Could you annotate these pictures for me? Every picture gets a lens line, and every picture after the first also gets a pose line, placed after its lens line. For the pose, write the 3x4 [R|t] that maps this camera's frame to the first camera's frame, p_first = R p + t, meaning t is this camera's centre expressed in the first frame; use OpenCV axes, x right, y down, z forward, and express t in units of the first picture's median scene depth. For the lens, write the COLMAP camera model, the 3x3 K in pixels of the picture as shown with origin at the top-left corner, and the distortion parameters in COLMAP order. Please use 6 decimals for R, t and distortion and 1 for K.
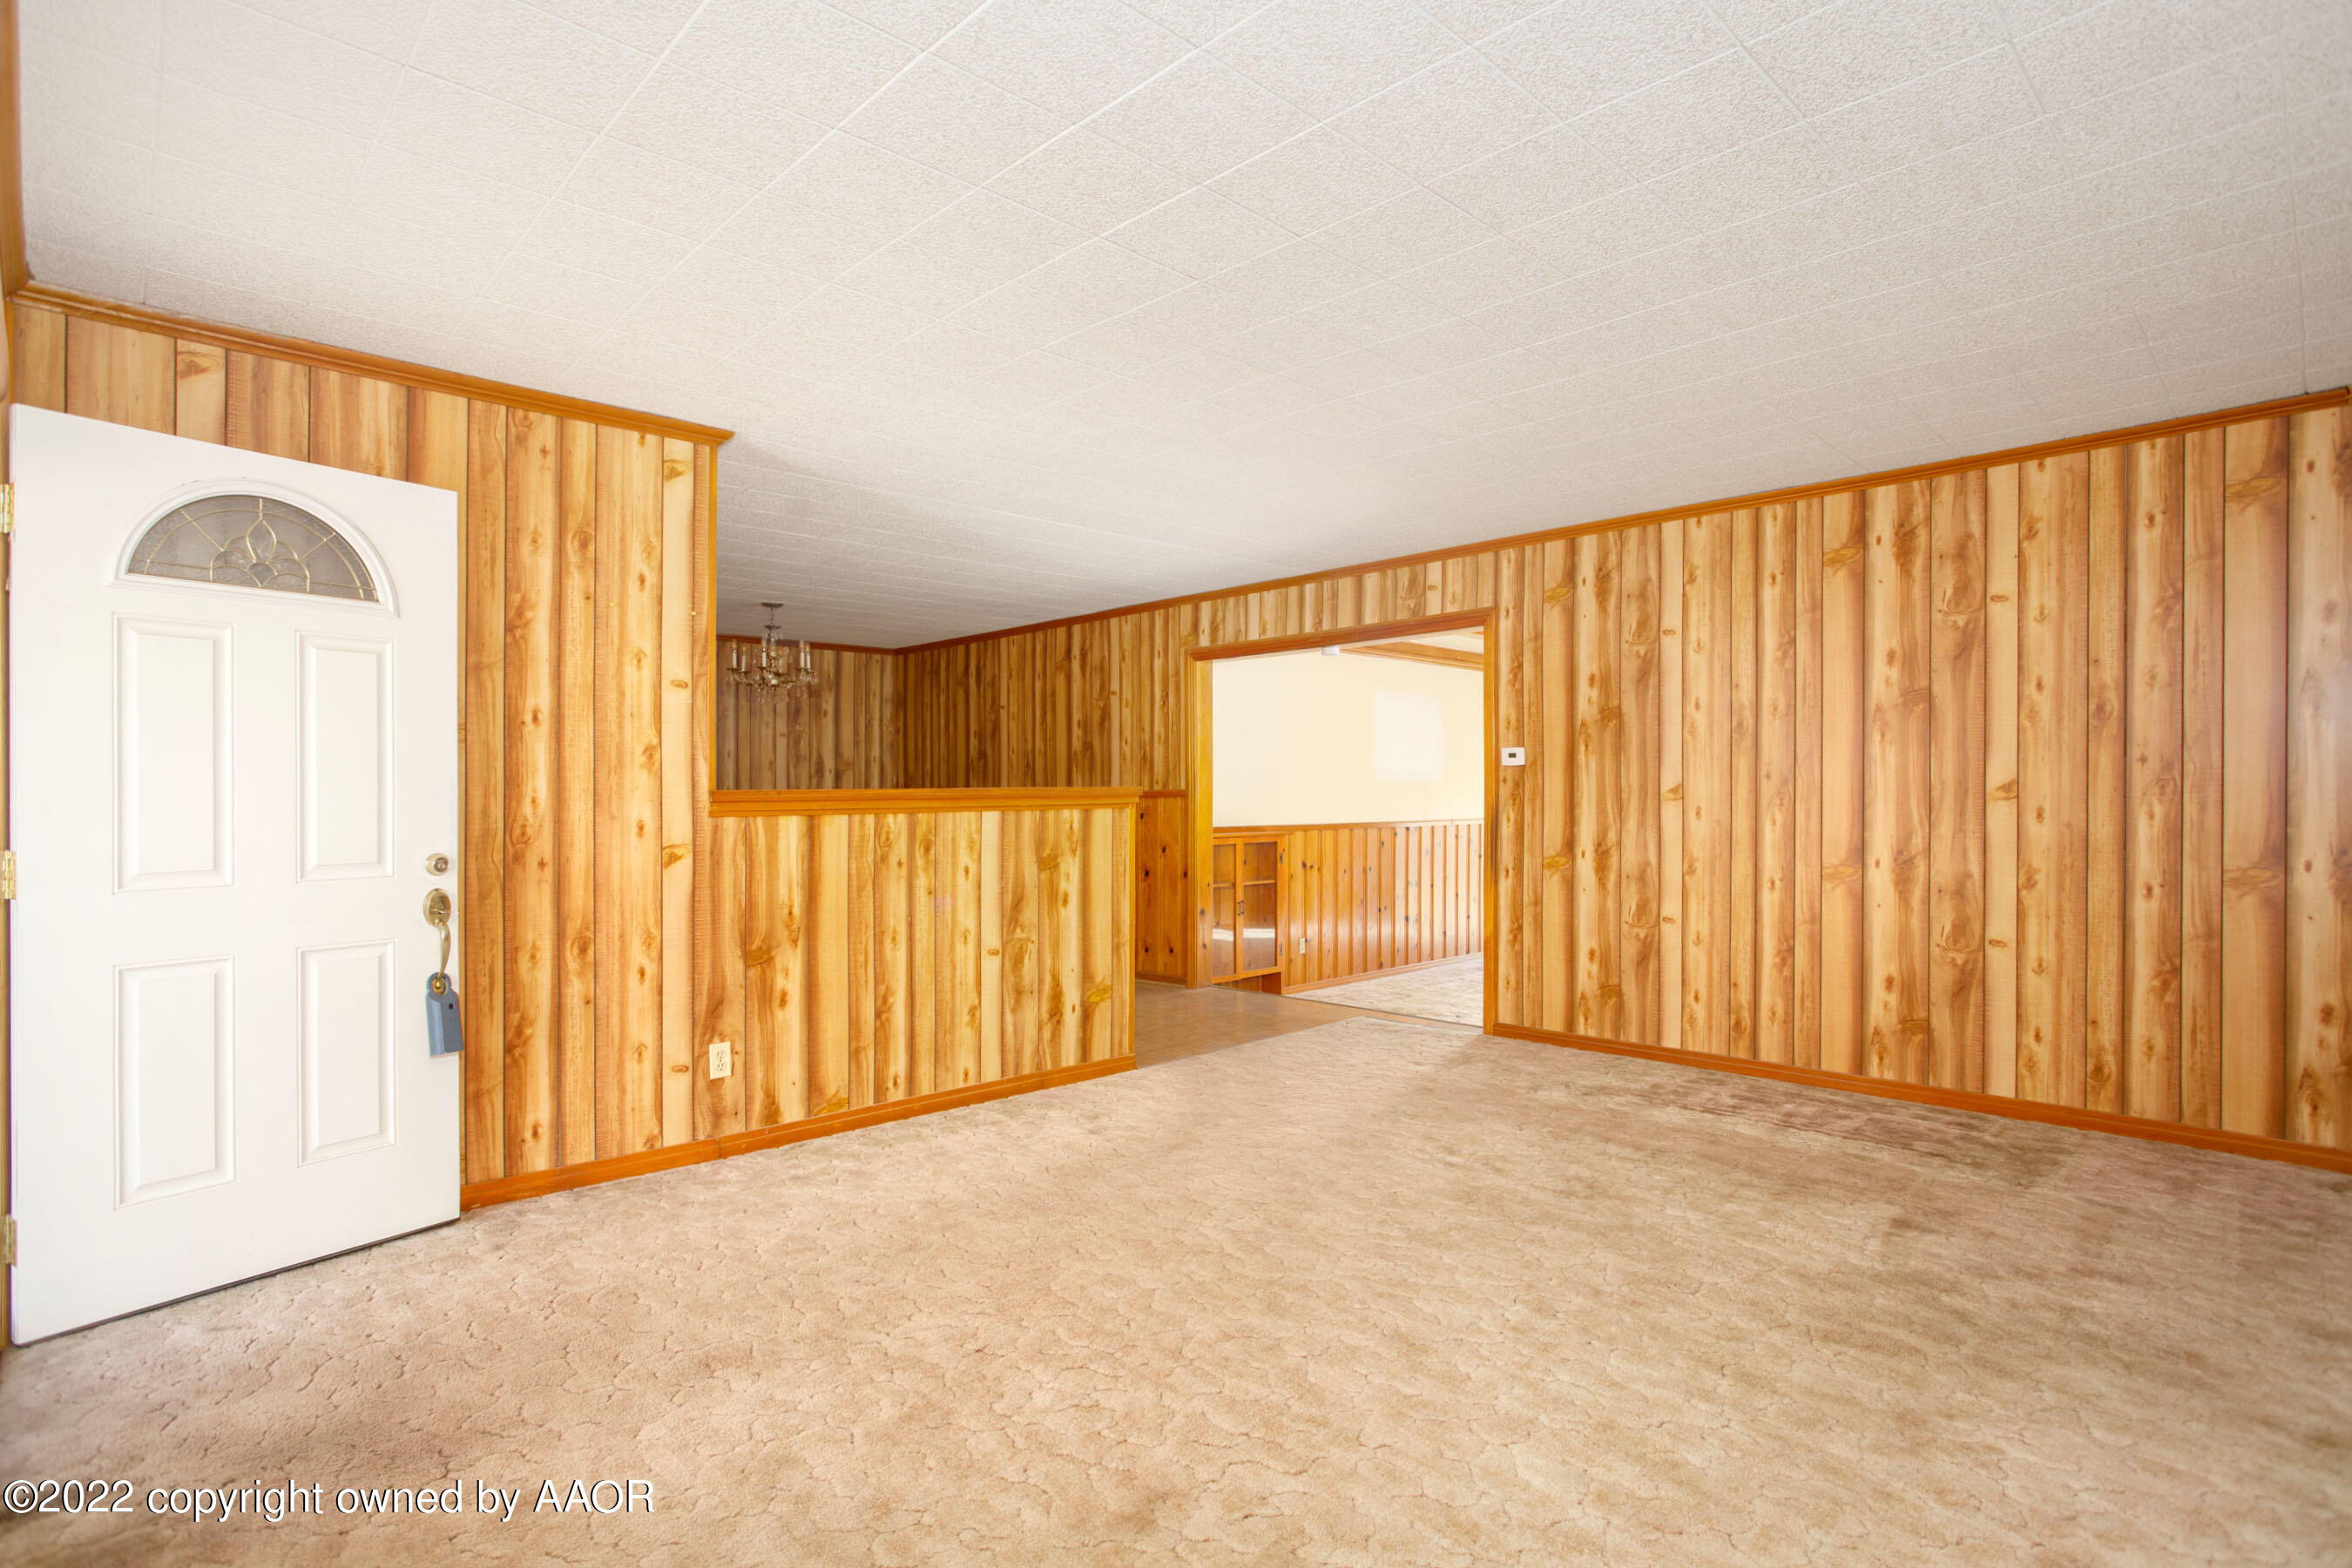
lens RADIAL K [[1197.3, 0, 1177.1], [0, 1197.3, 787.9], [0, 0, 1]] dist [-0.010507, -0.000177]
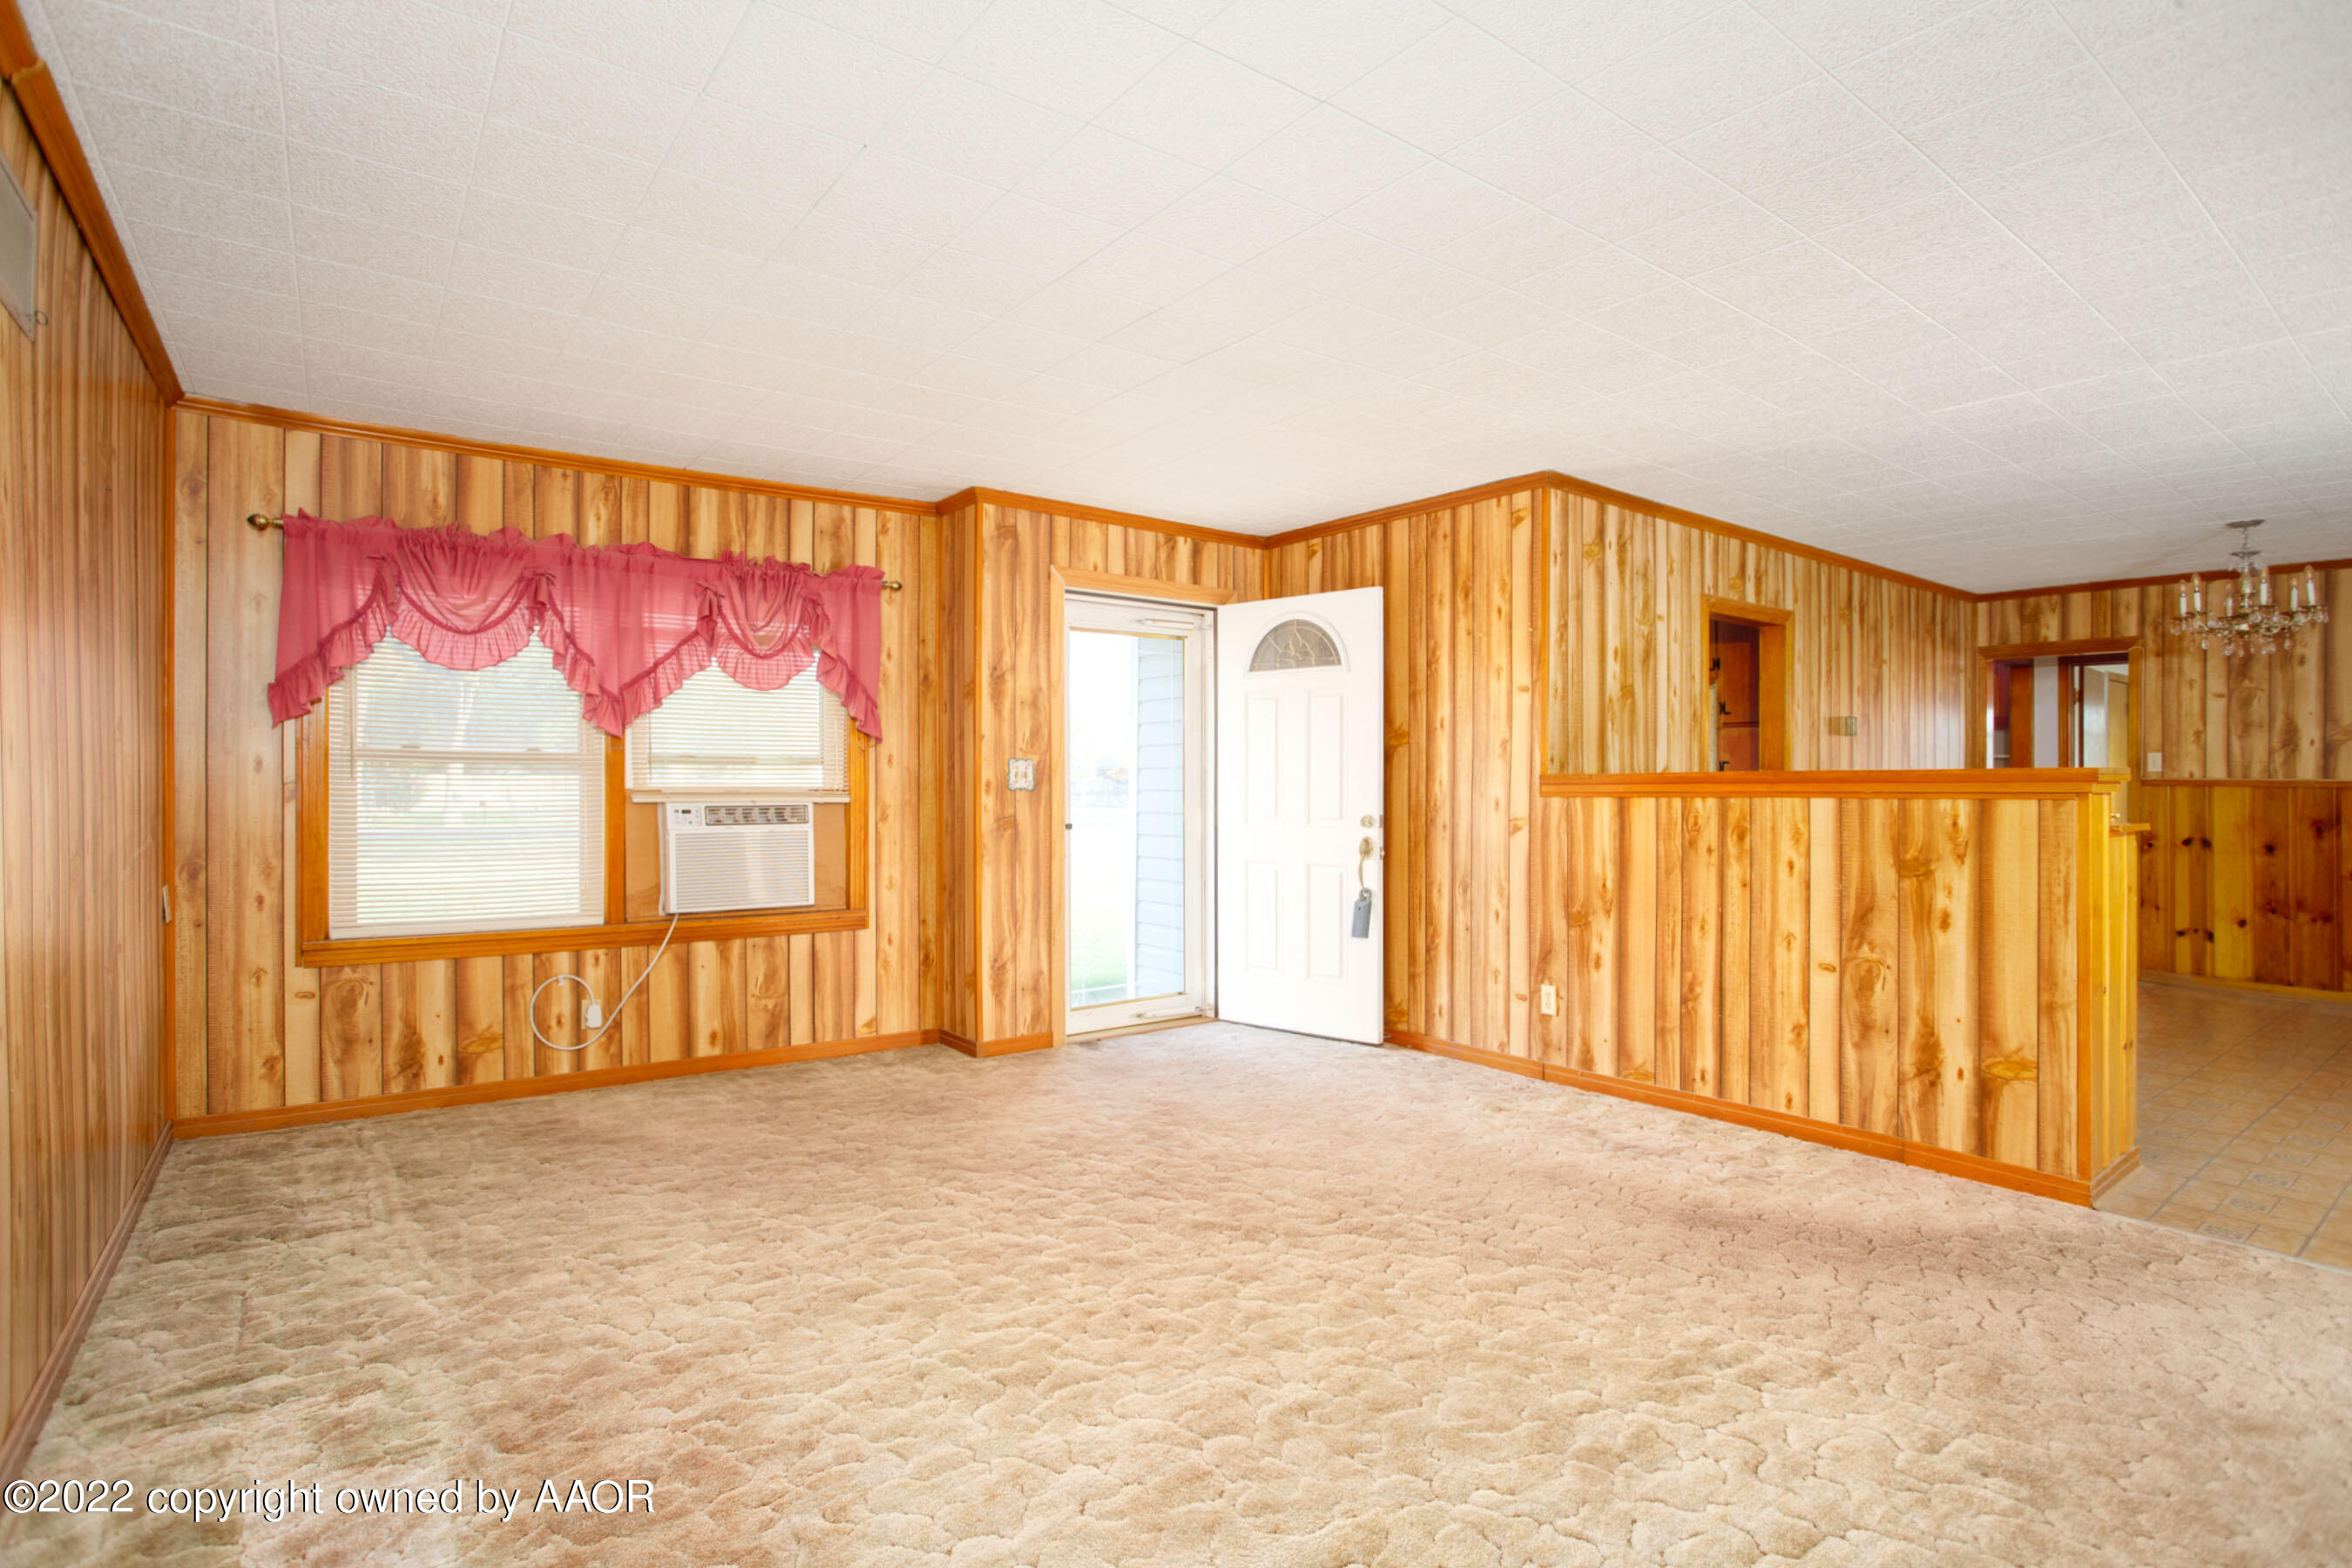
lens RADIAL K [[1197.3, 0, 1179.3], [0, 1197.3, 799.8], [0, 0, 1]] dist [-0.010507, -0.000177]
pose [[-0.101865, 0.017174, -0.994650, 0.777510], [0.005051, 0.999847, 0.016746, 0.005206], [0.994785, -0.003318, -0.101936, 0.695385]]
